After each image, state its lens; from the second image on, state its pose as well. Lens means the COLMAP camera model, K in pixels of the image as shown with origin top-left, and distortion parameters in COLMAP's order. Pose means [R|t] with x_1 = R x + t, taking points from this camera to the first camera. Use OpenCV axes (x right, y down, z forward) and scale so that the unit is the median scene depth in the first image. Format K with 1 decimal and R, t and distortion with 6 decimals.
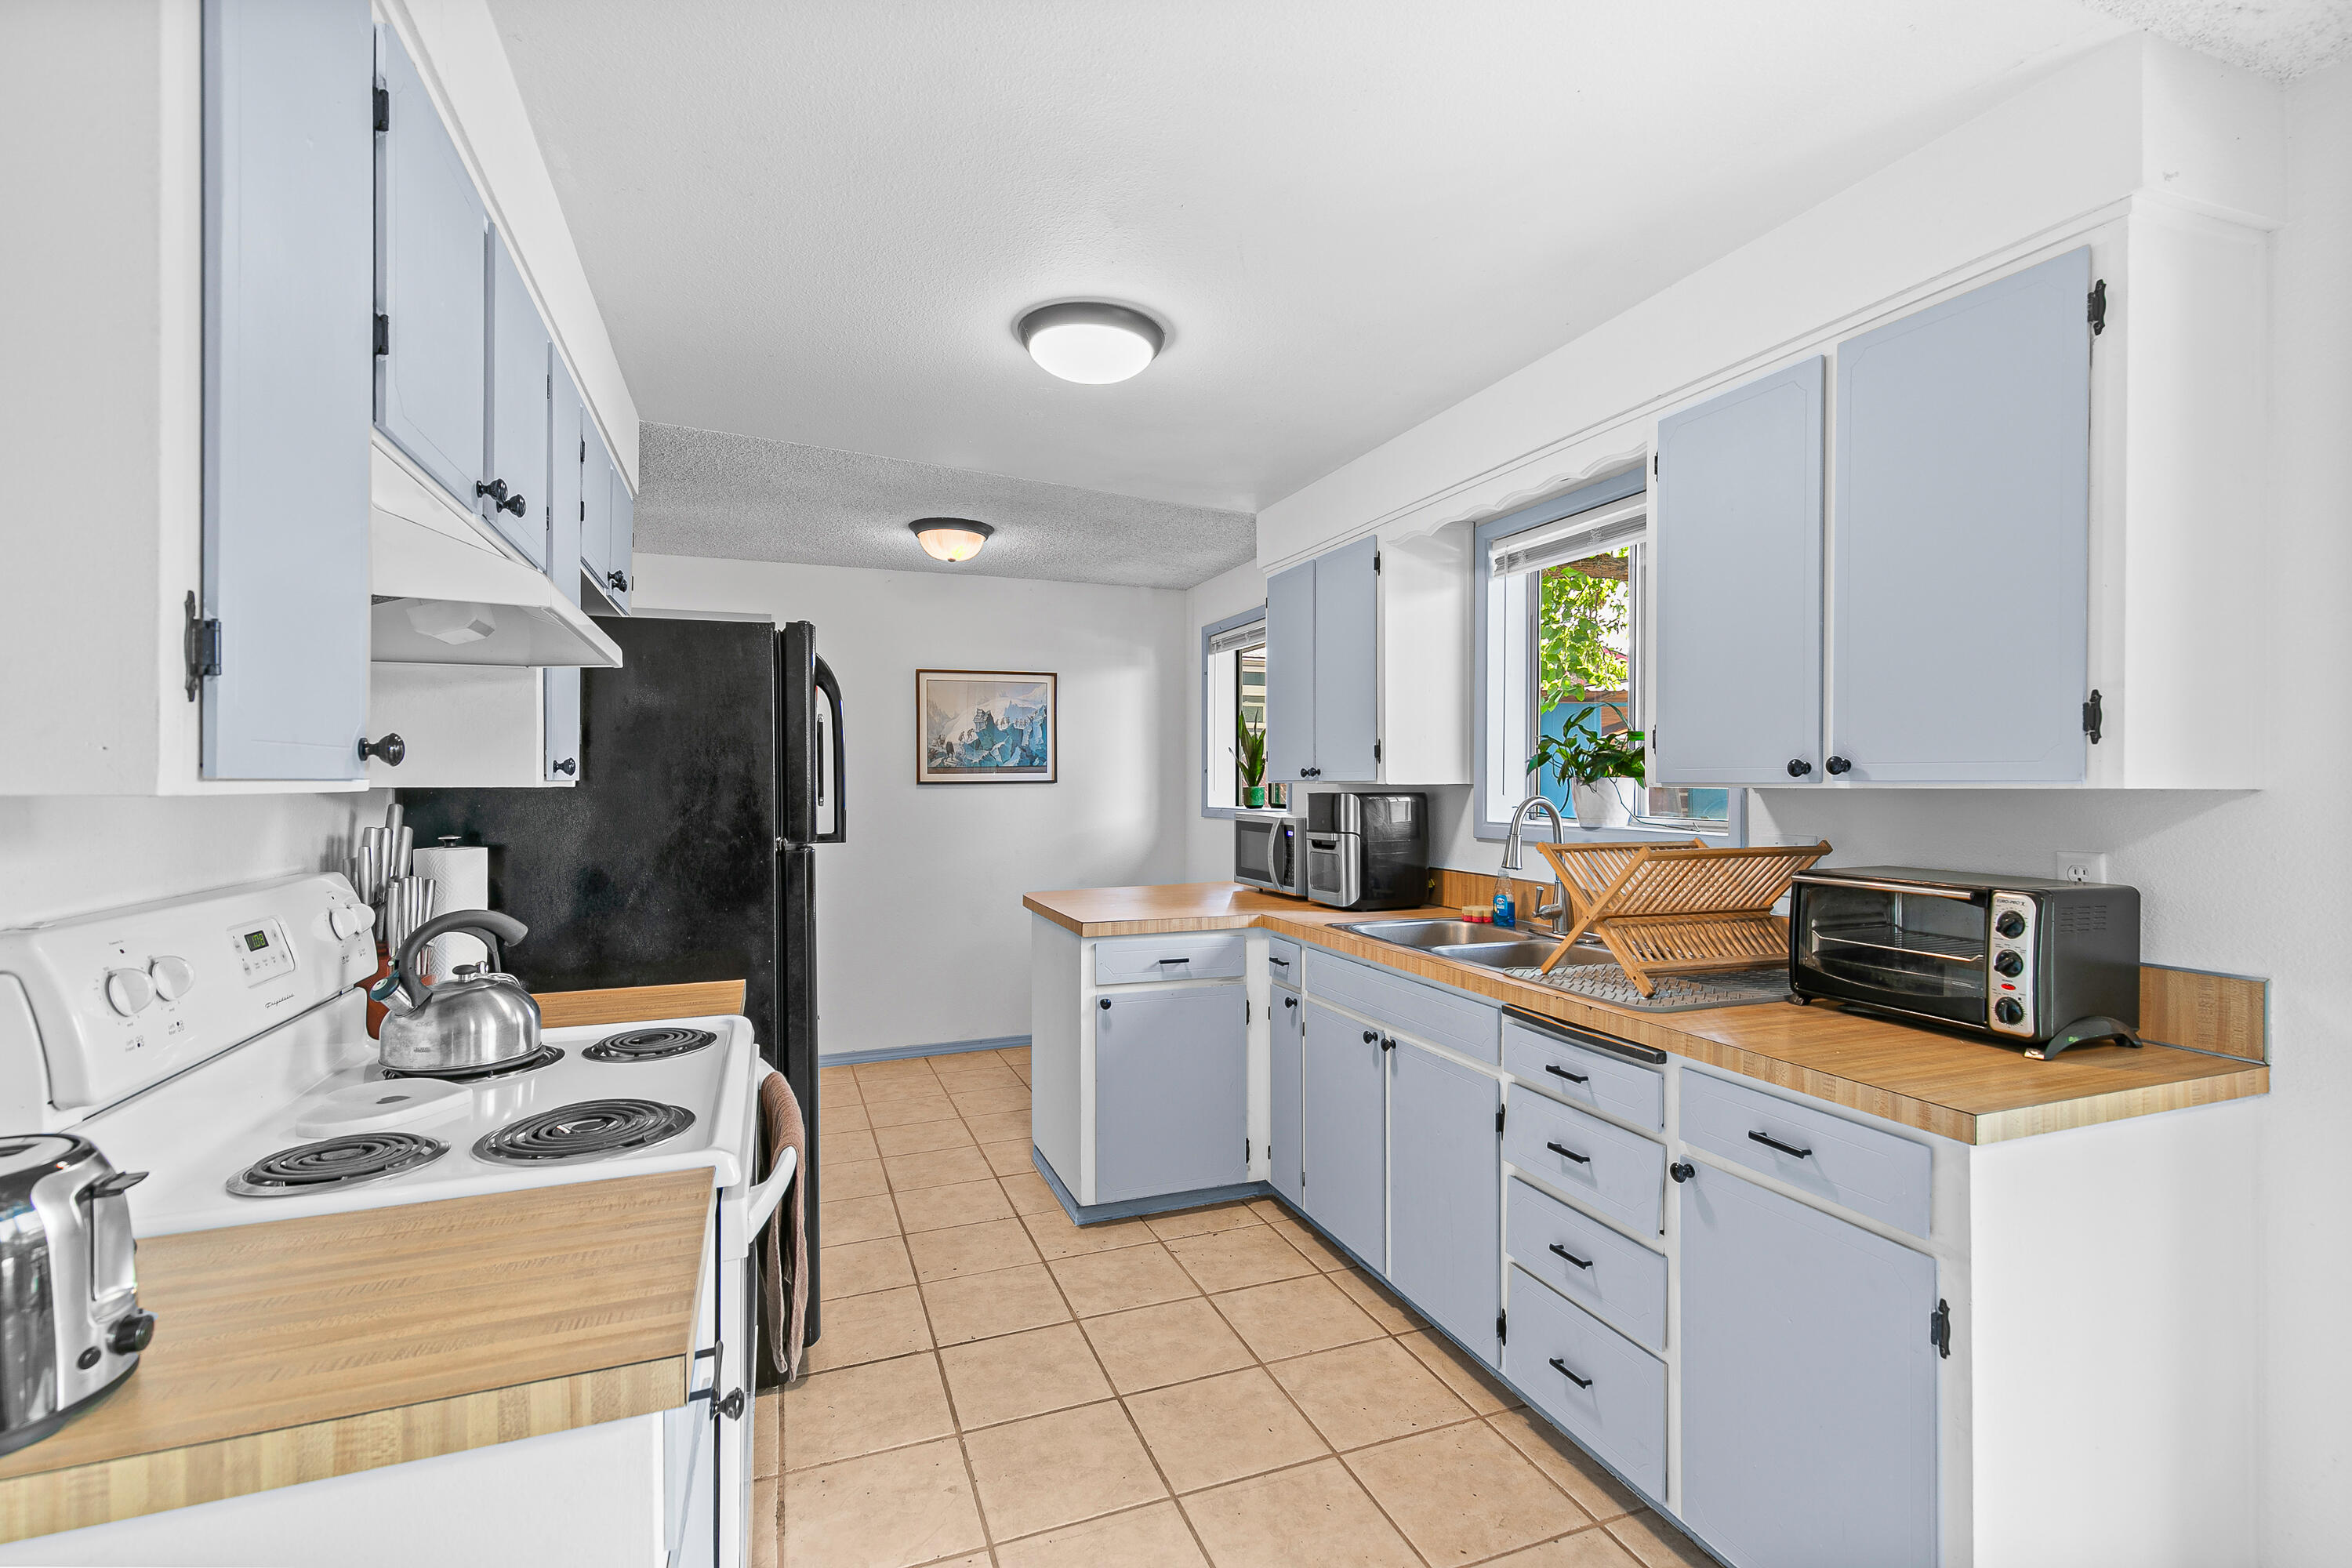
lens RADIAL K [[1056.2, 0, 1180.0], [0, 1056.2, 773.1], [0, 0, 1]] dist [0.014102, -0.000385]
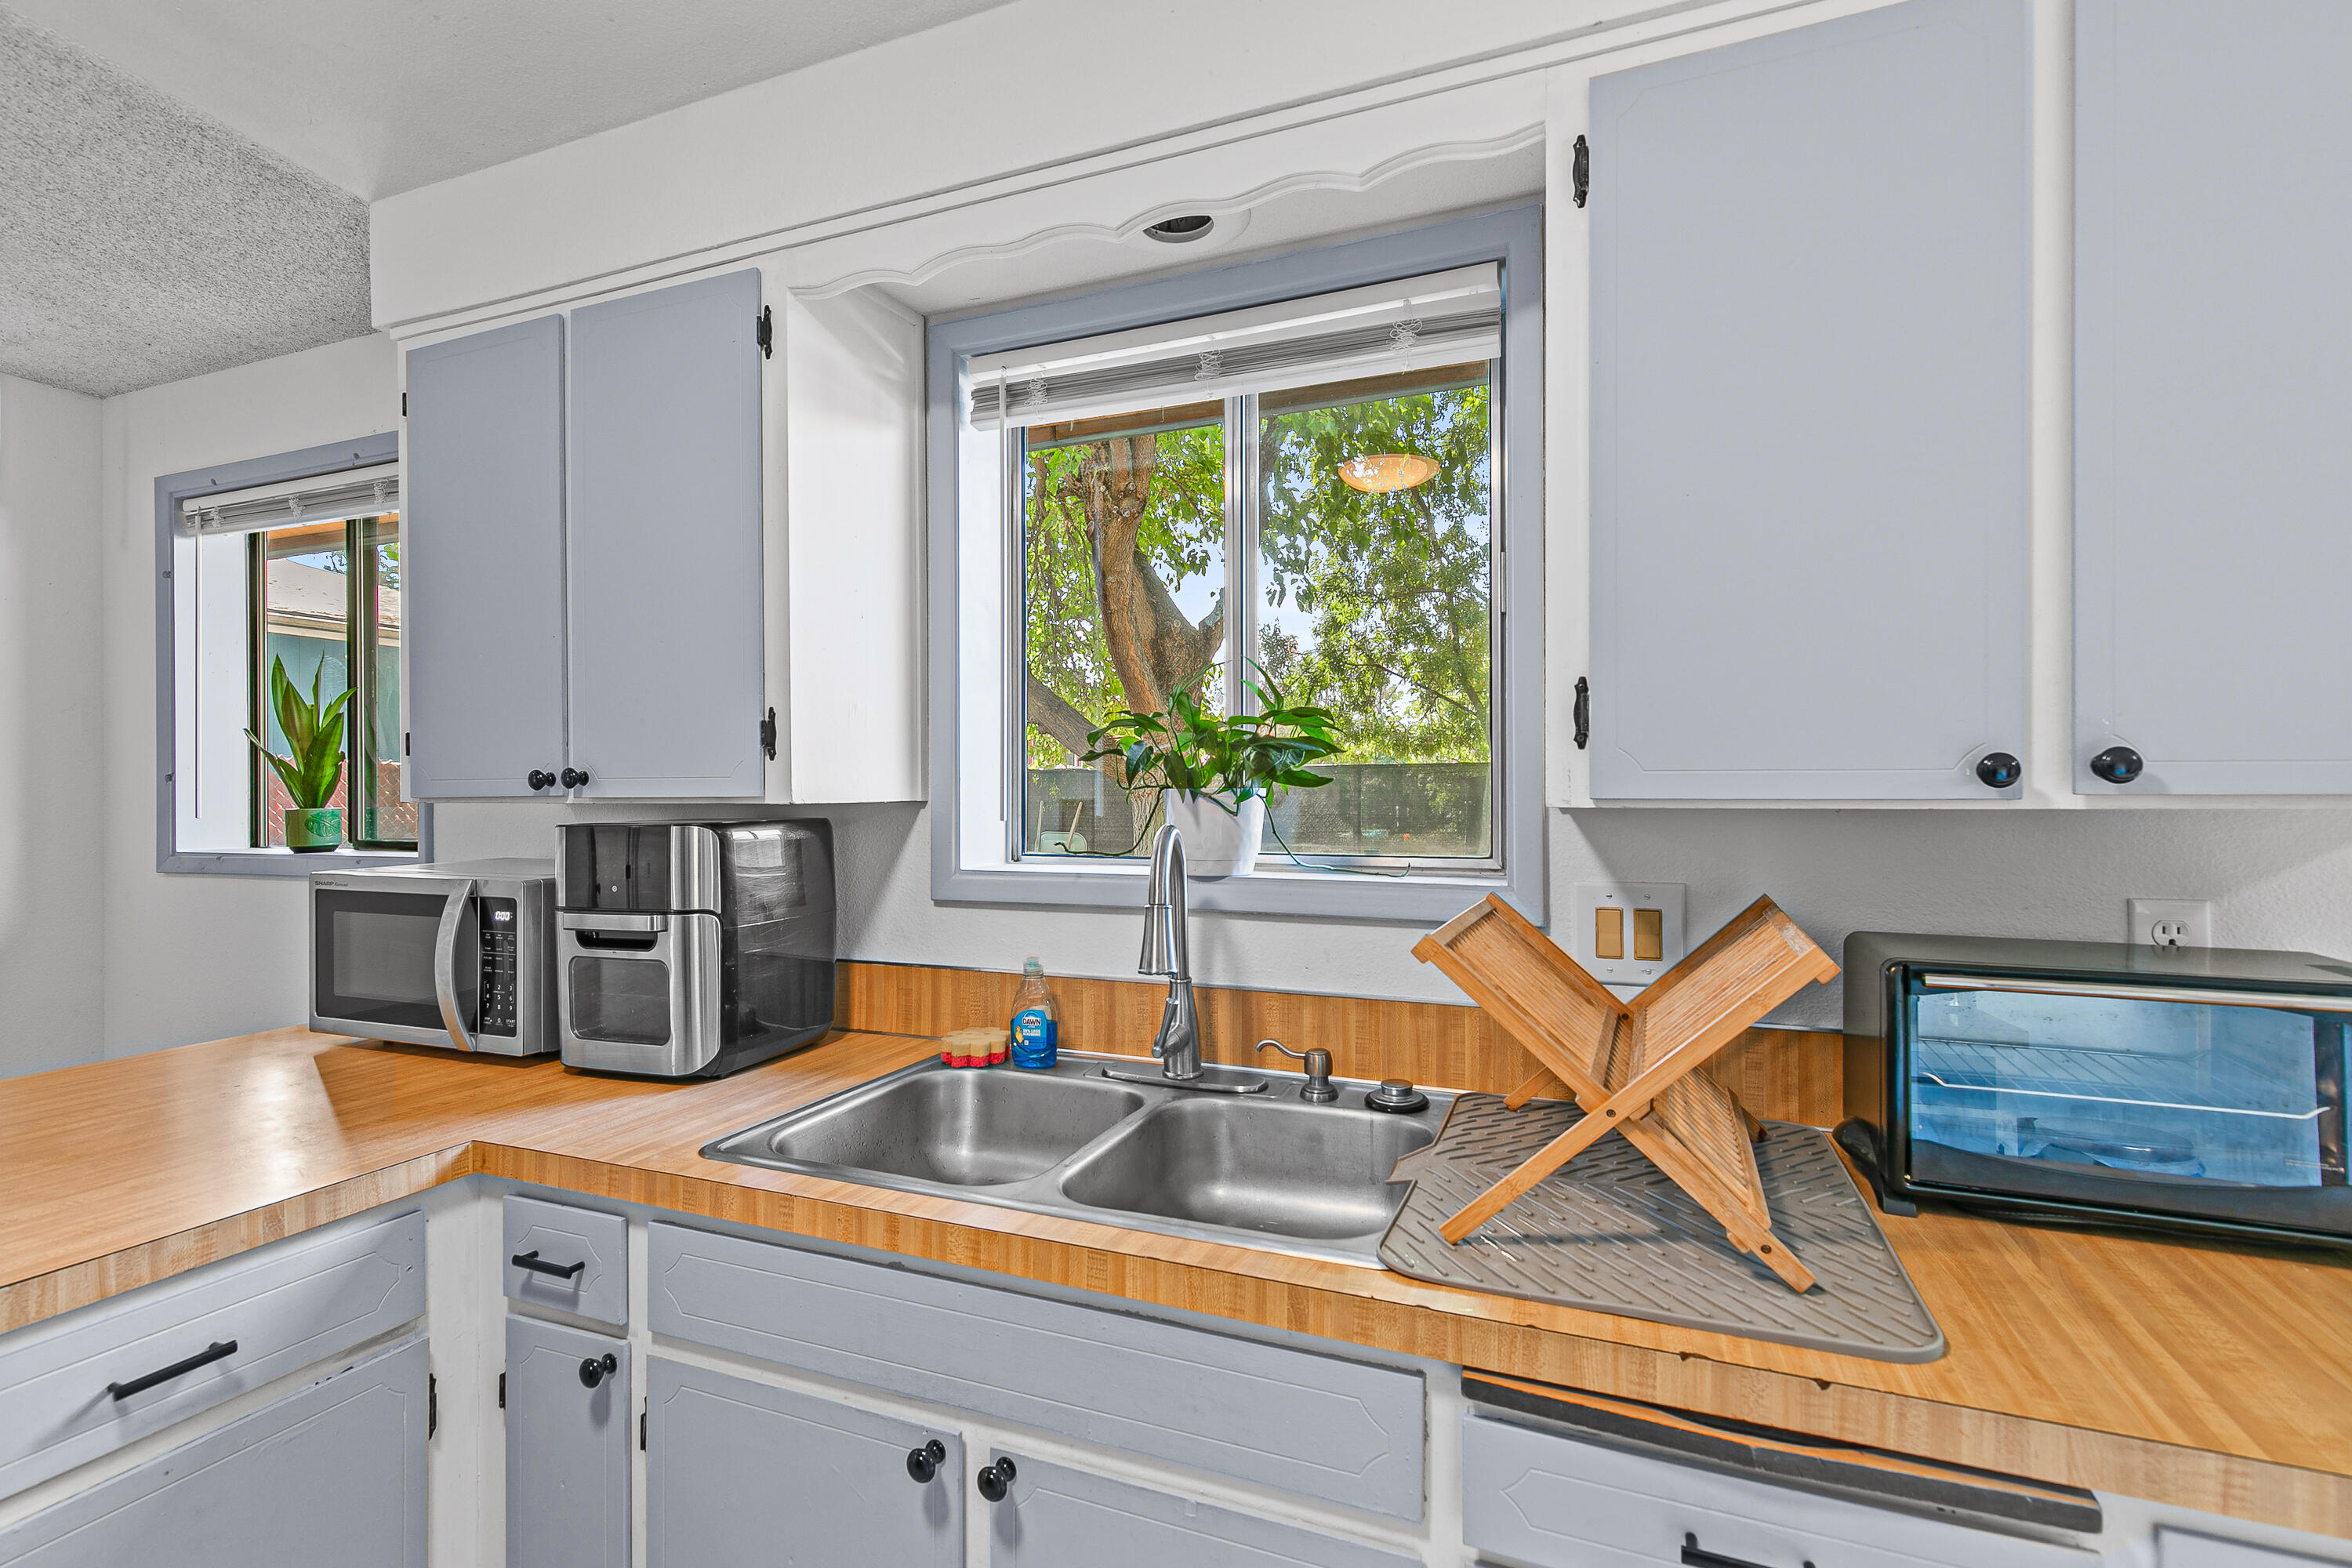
lens RADIAL K [[1073.0, 0, 1176.0], [0, 1073.0, 784.0], [0, 0, 1]] dist [0.014131, -0.000095]
pose [[0.685370, -0.002531, 0.728191, -0.047159], [-0.000191, 0.999993, 0.003656, -0.000473], [-0.728195, -0.002645, 0.685365, 0.695682]]
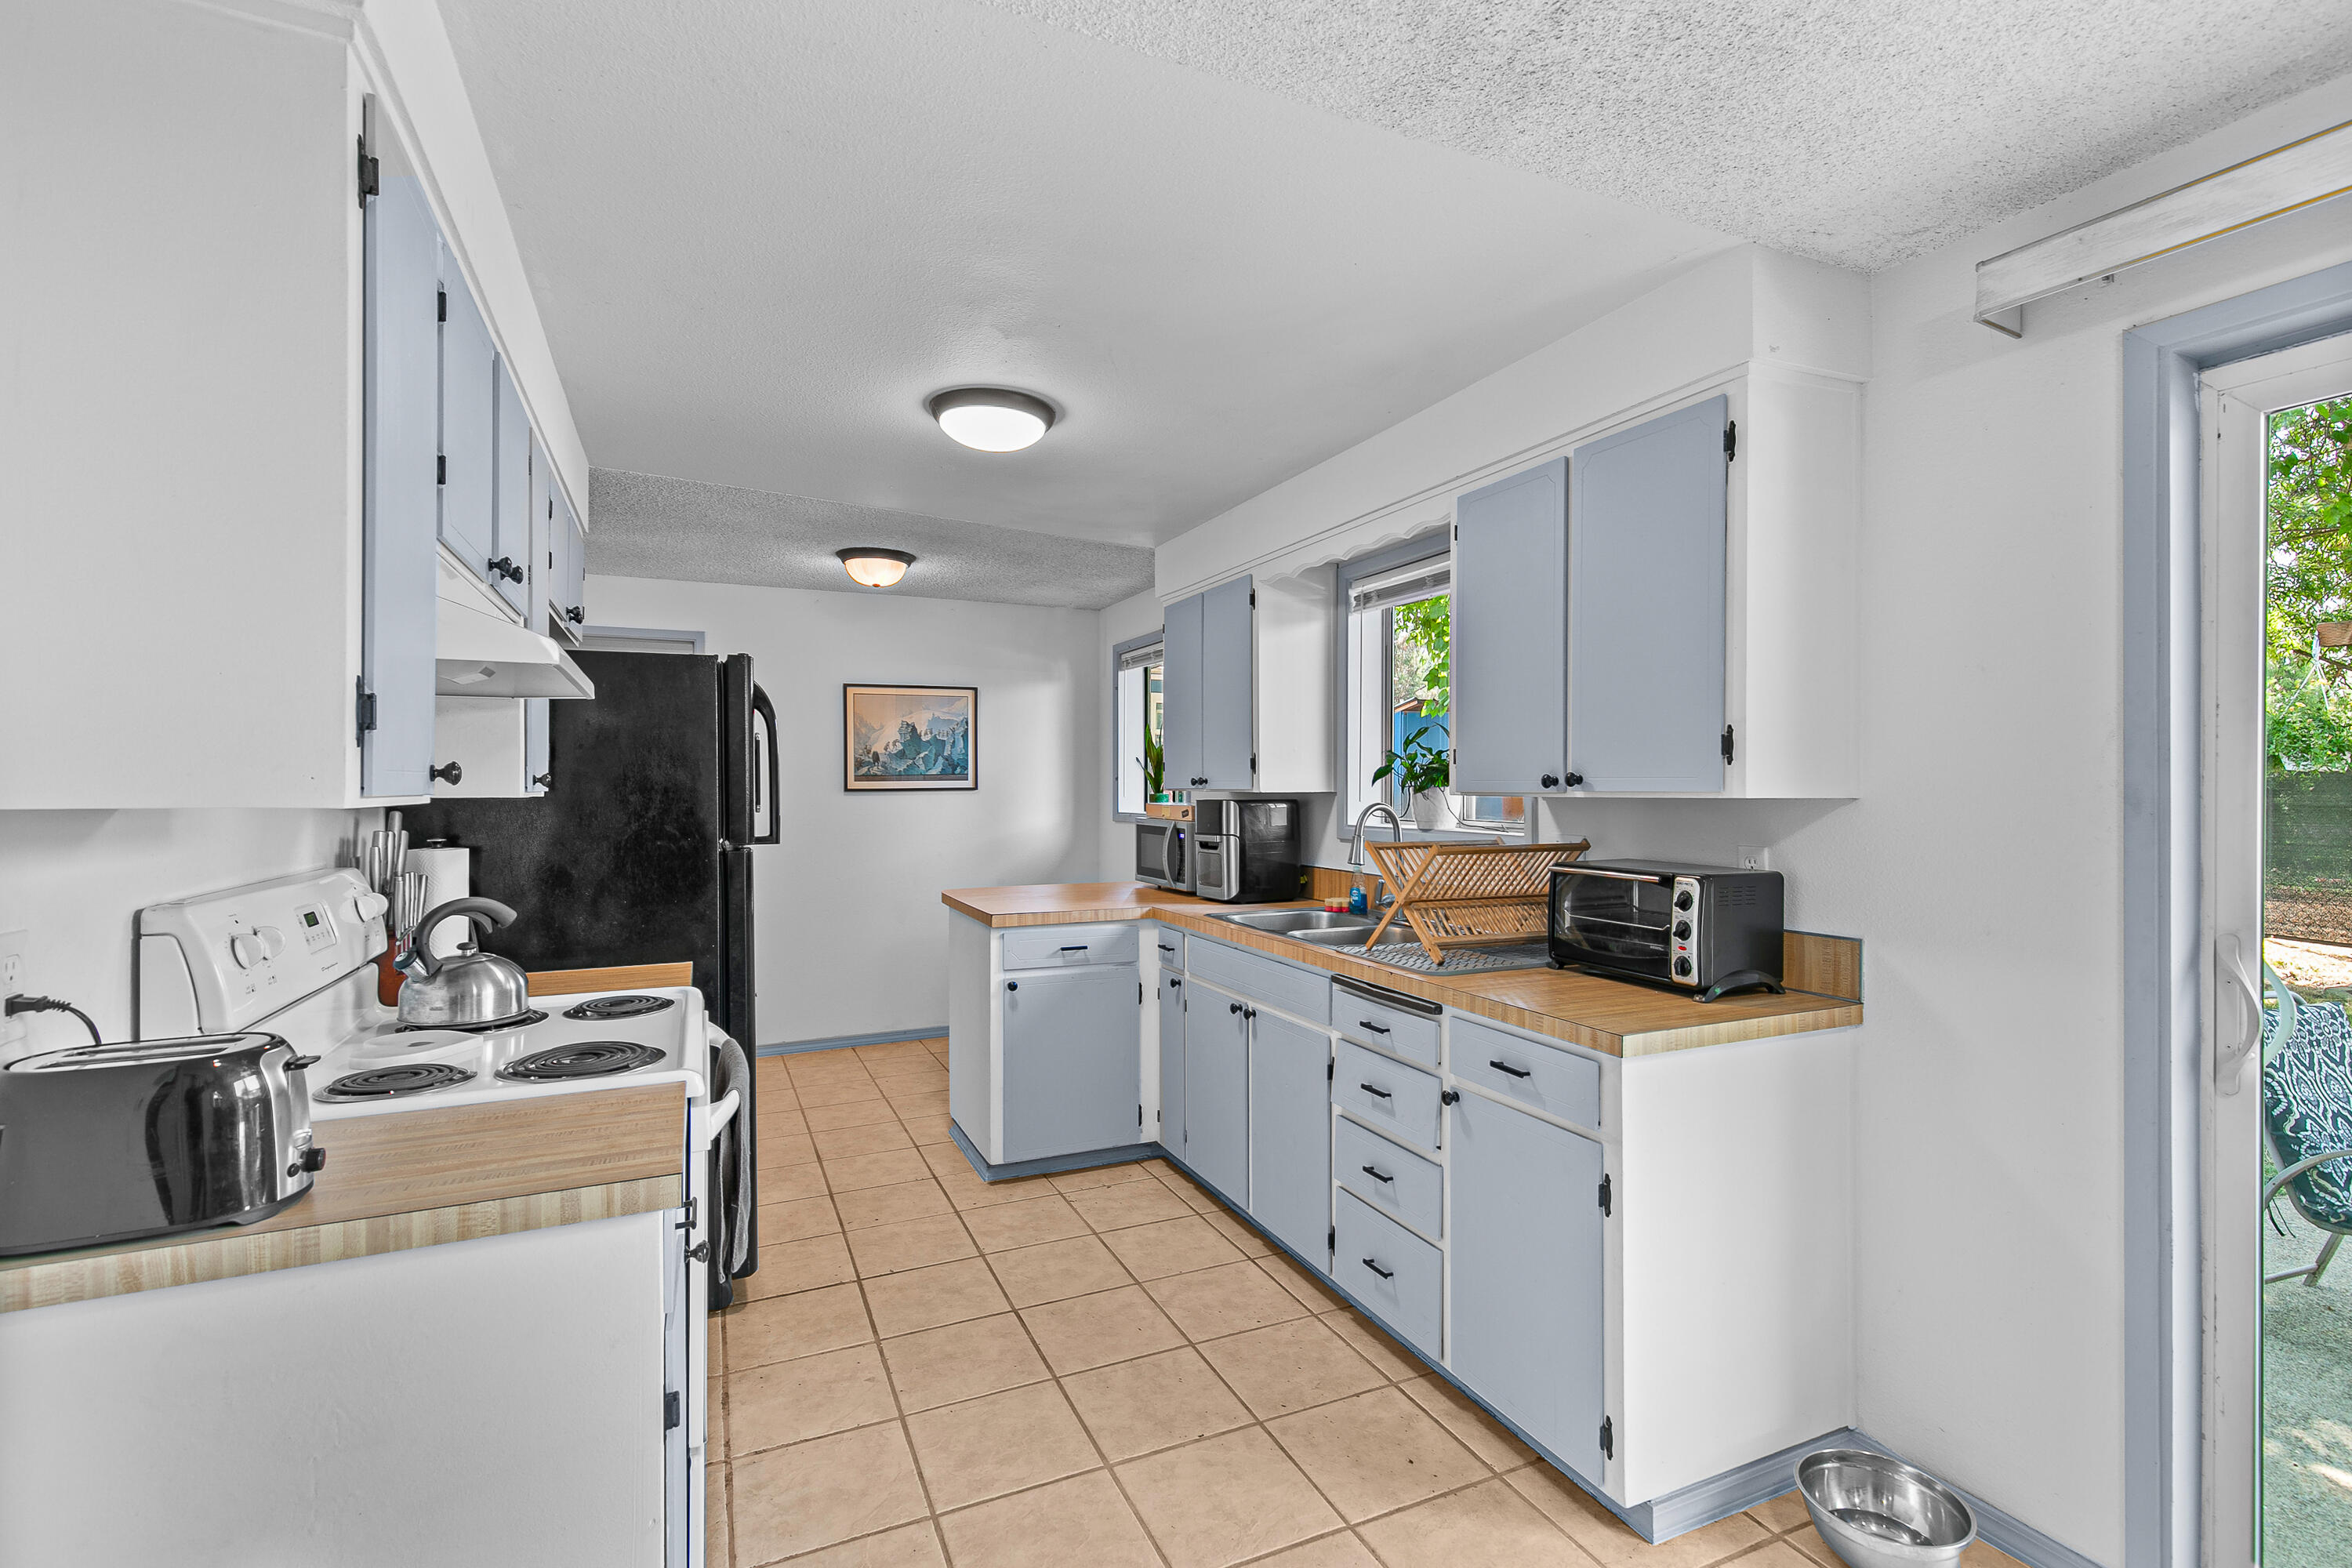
lens RADIAL K [[1057.8, 0, 1174.7], [0, 1057.8, 780.1], [0, 0, 1]] dist [0.018707, -0.000132]
pose [[0.998419, 0.000084, 0.056218, 0.048591], [-0.000209, 0.999997, 0.002229, -0.006452], [-0.056218, -0.002237, 0.998416, -0.176883]]
